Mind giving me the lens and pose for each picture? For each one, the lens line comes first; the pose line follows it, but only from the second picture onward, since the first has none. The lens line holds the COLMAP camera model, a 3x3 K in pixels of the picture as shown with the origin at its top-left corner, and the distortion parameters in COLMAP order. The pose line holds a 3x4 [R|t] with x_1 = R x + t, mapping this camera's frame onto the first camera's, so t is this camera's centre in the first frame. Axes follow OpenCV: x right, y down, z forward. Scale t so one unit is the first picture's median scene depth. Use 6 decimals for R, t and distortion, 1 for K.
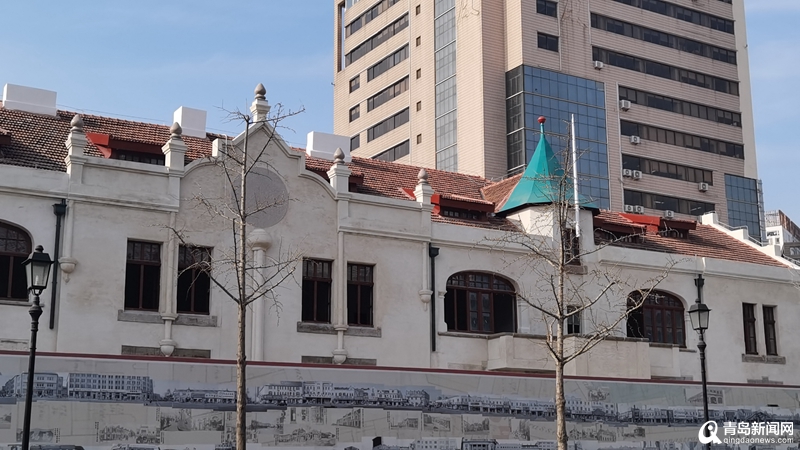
lens RADIAL K [[1097.1, 0, 401.7], [0, 1097.1, 223.8], [0, 0, 1]] dist [-0.006402, 0.000000]
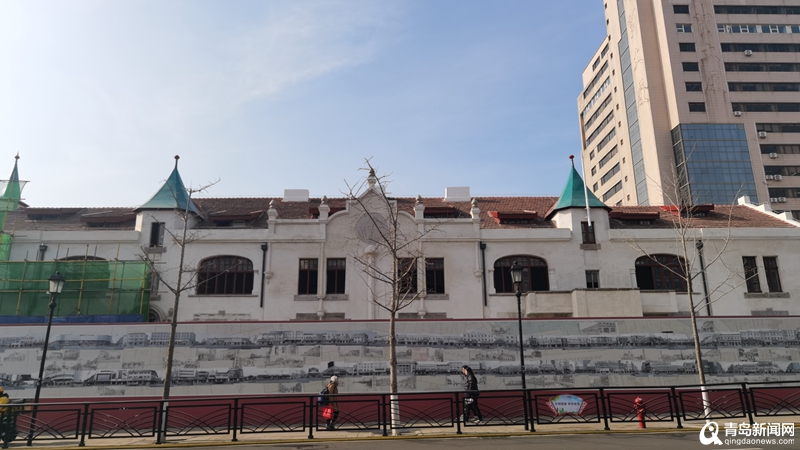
lens RADIAL K [[549.6, 0, 398.4], [0, 549.6, 219.3], [0, 0, 1]] dist [0.001174, -0.001398]
pose [[0.866390, -0.137453, -0.480077, 0.343048], [0.114123, 0.990430, -0.077618, 0.036483], [0.486152, 0.012459, 0.873786, 0.206405]]
